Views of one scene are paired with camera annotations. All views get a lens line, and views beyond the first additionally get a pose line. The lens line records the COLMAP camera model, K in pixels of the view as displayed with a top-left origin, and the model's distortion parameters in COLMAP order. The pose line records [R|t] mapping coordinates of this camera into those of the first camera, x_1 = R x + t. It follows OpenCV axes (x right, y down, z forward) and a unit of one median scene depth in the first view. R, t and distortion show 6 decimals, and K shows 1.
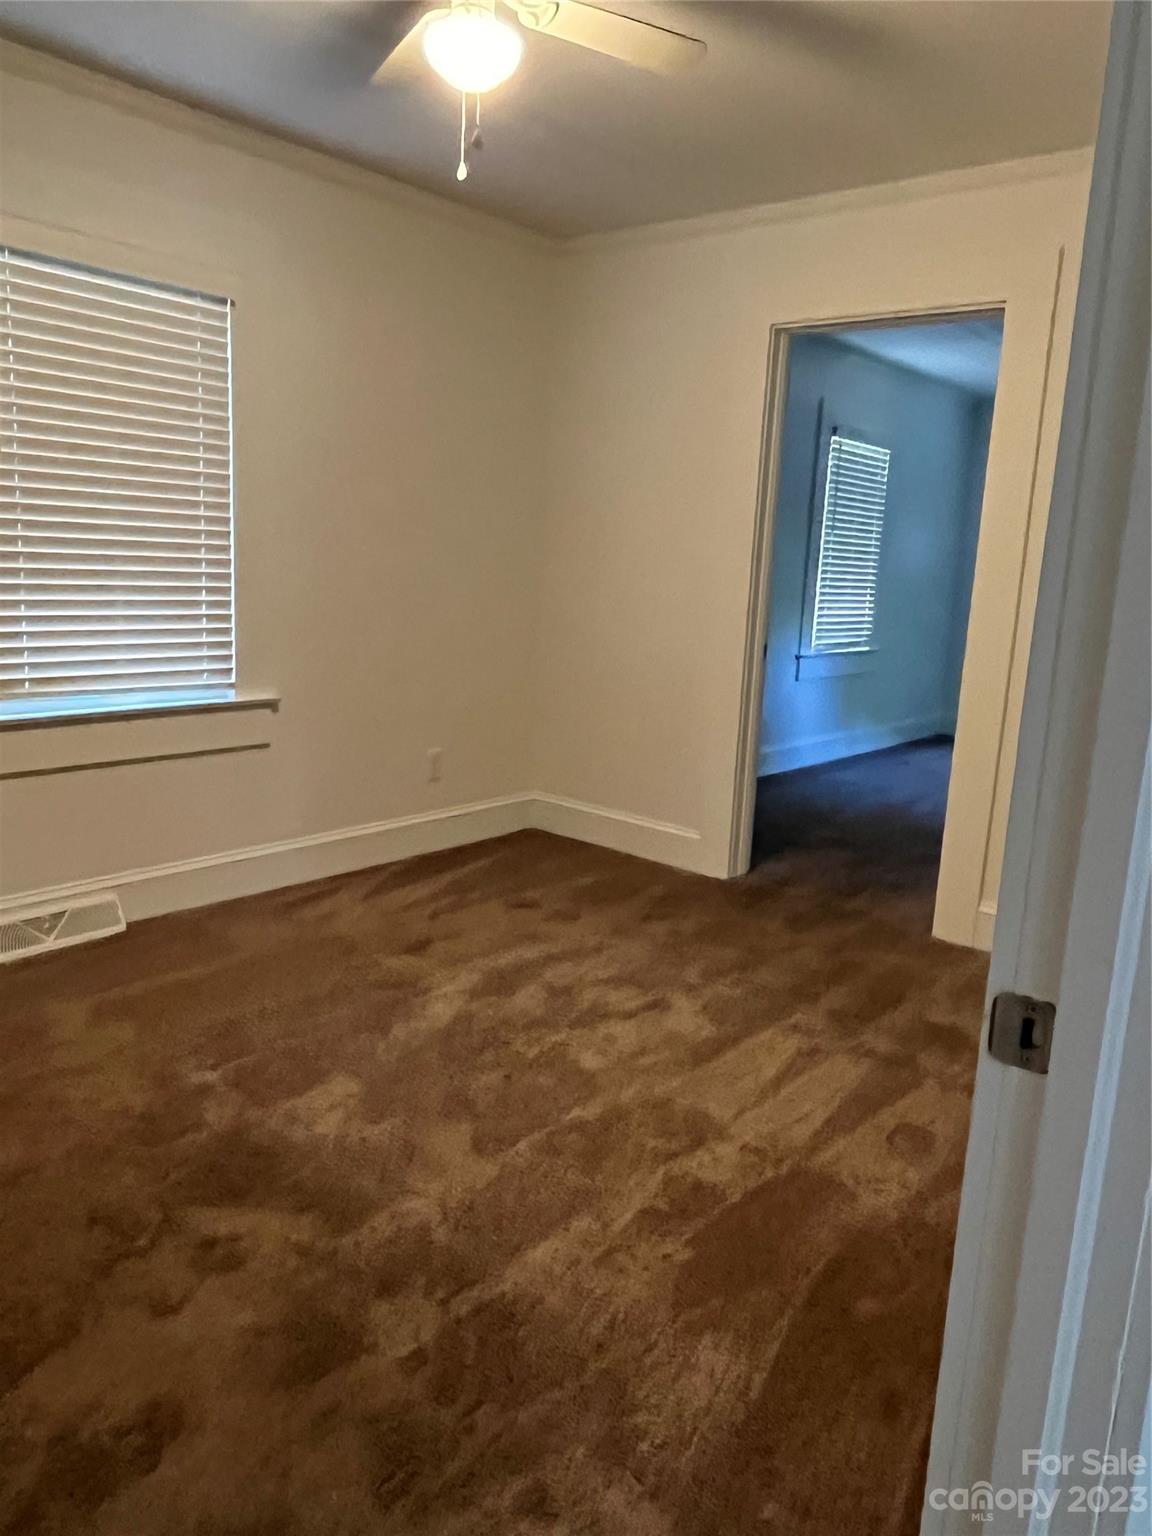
lens RADIAL K [[1153.5, 0, 576.0], [0, 1153.5, 768.0], [0, 0, 1]] dist [-0.012694, 0.000034]
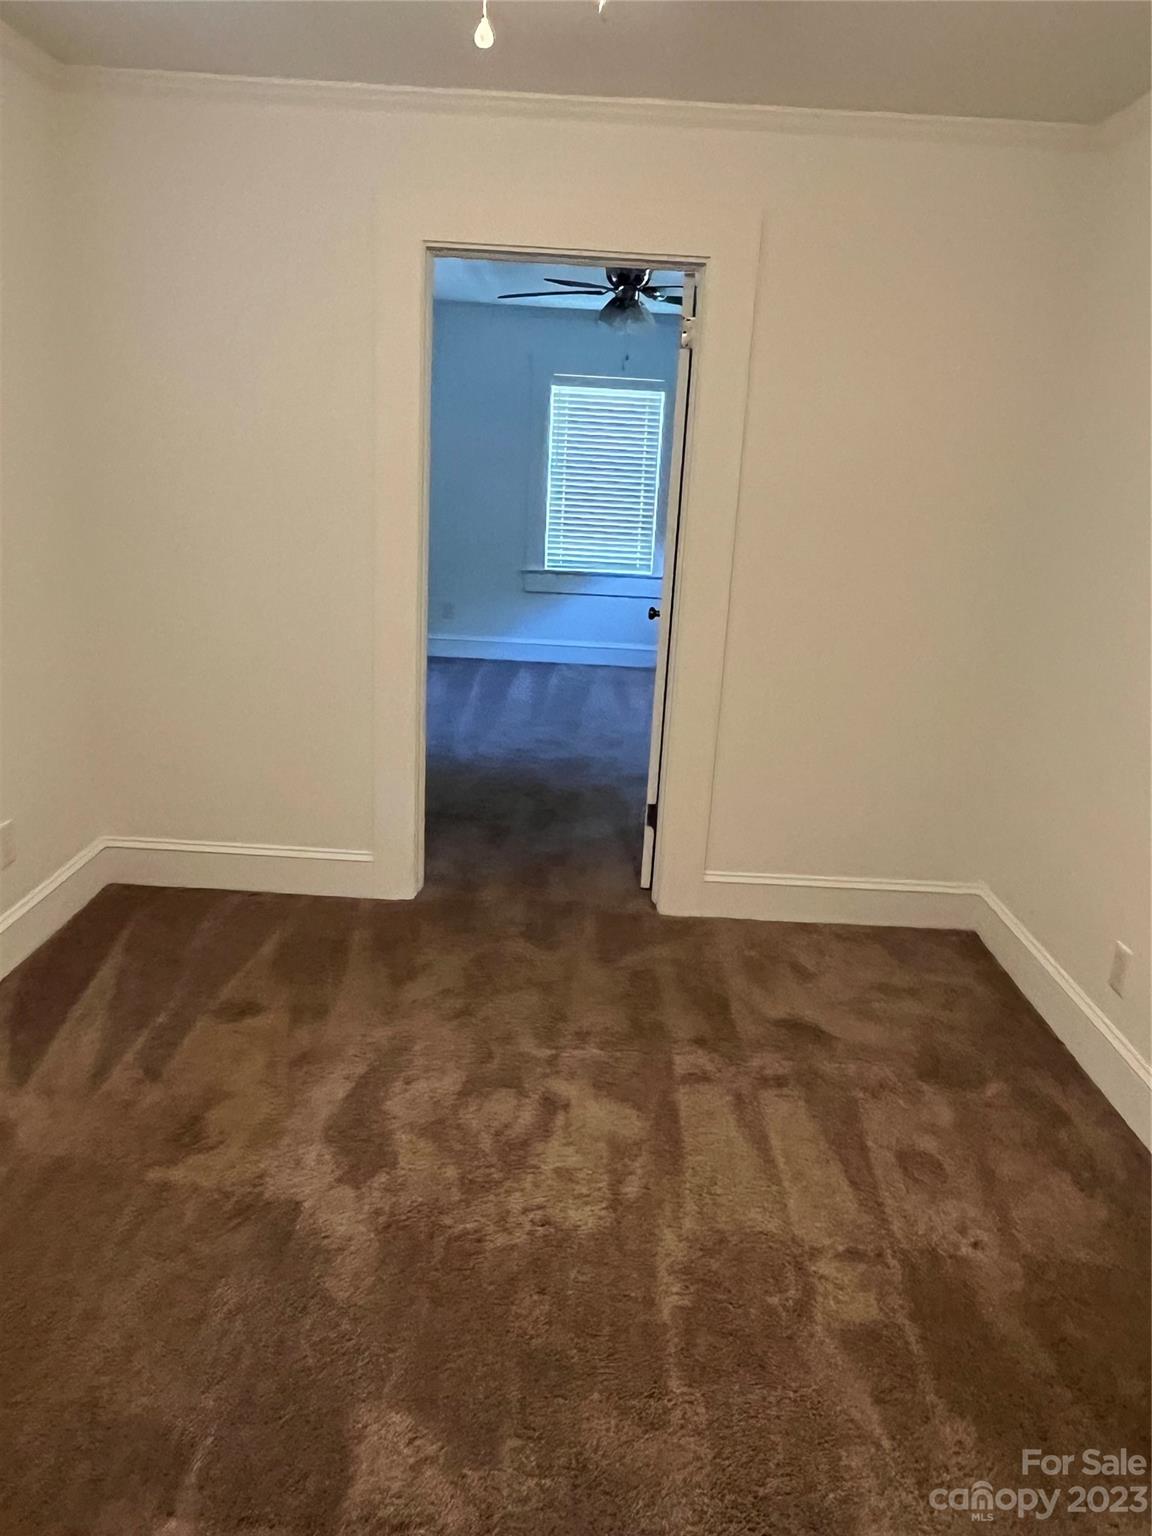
lens RADIAL K [[1153.5, 0, 576.0], [0, 1153.5, 768.0], [0, 0, 1]] dist [-0.012694, 0.000034]
pose [[0.760691, -0.178529, 0.624081, -0.375134], [0.106091, 0.982700, 0.151804, -0.147769], [-0.640386, -0.049266, 0.766472, 0.360890]]
